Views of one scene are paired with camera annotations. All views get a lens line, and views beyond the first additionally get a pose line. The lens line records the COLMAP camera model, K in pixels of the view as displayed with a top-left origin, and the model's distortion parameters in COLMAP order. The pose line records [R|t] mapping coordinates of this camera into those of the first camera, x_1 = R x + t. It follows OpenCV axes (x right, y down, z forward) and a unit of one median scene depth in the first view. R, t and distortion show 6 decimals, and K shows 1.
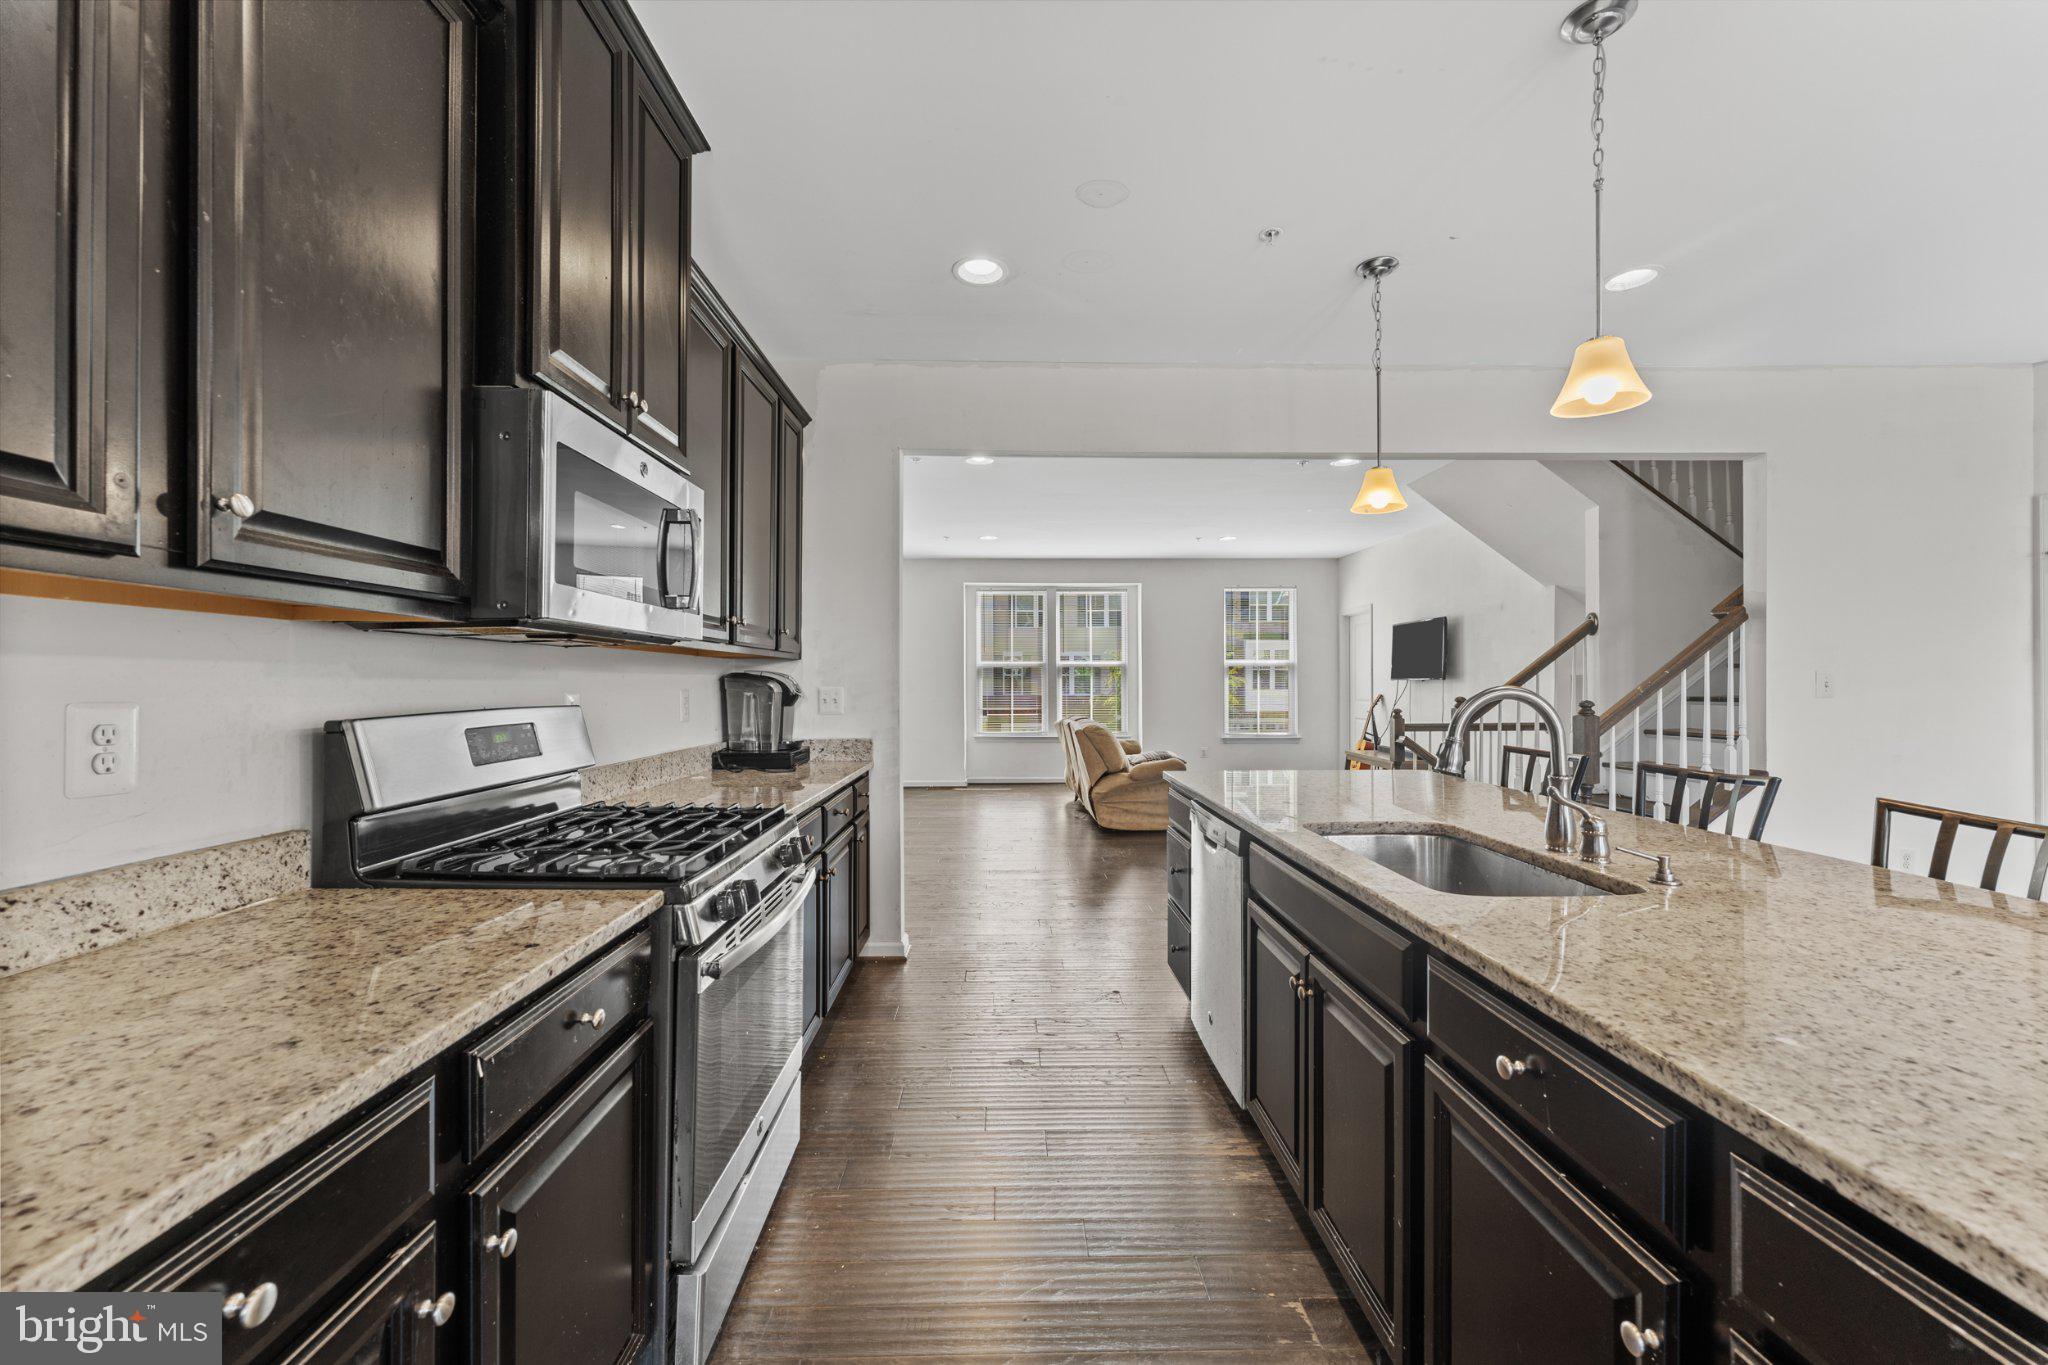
lens RADIAL K [[825.3, 0, 1015.3], [0, 825.3, 678.4], [0, 0, 1]] dist [0.003936, -0.001115]
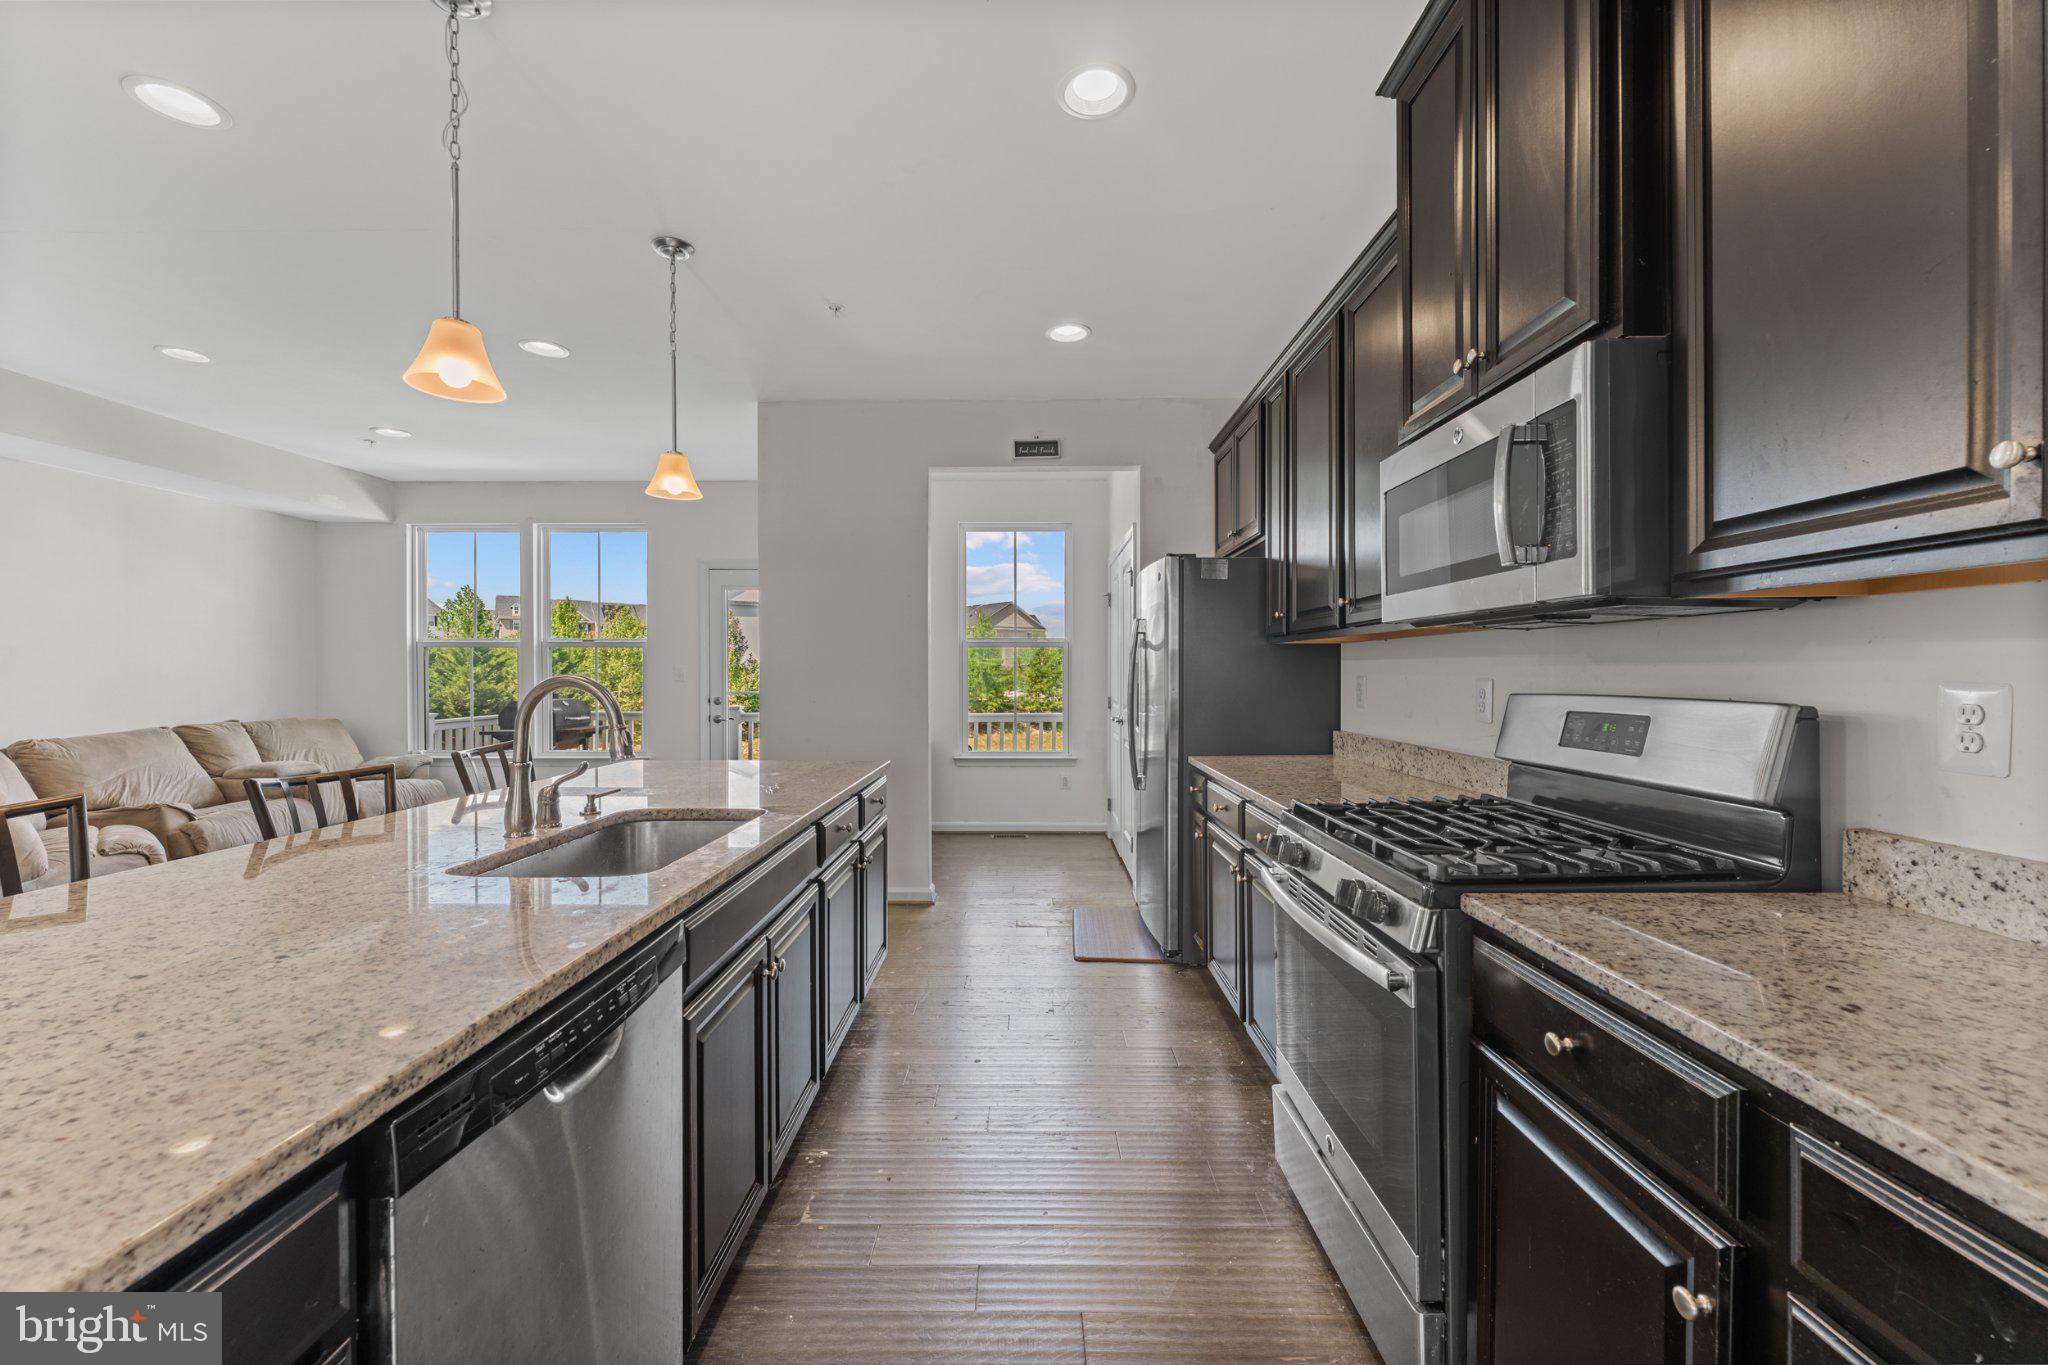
lens RADIAL K [[825.3, 0, 1012.7], [0, 825.3, 672.6], [0, 0, 1]] dist [0.003936, -0.001115]
pose [[-0.999404, 0.003237, 0.034368, 0.007127], [0.003075, 0.999984, -0.004779, 0.006624], [-0.034383, -0.004670, -0.999398, 0.986331]]
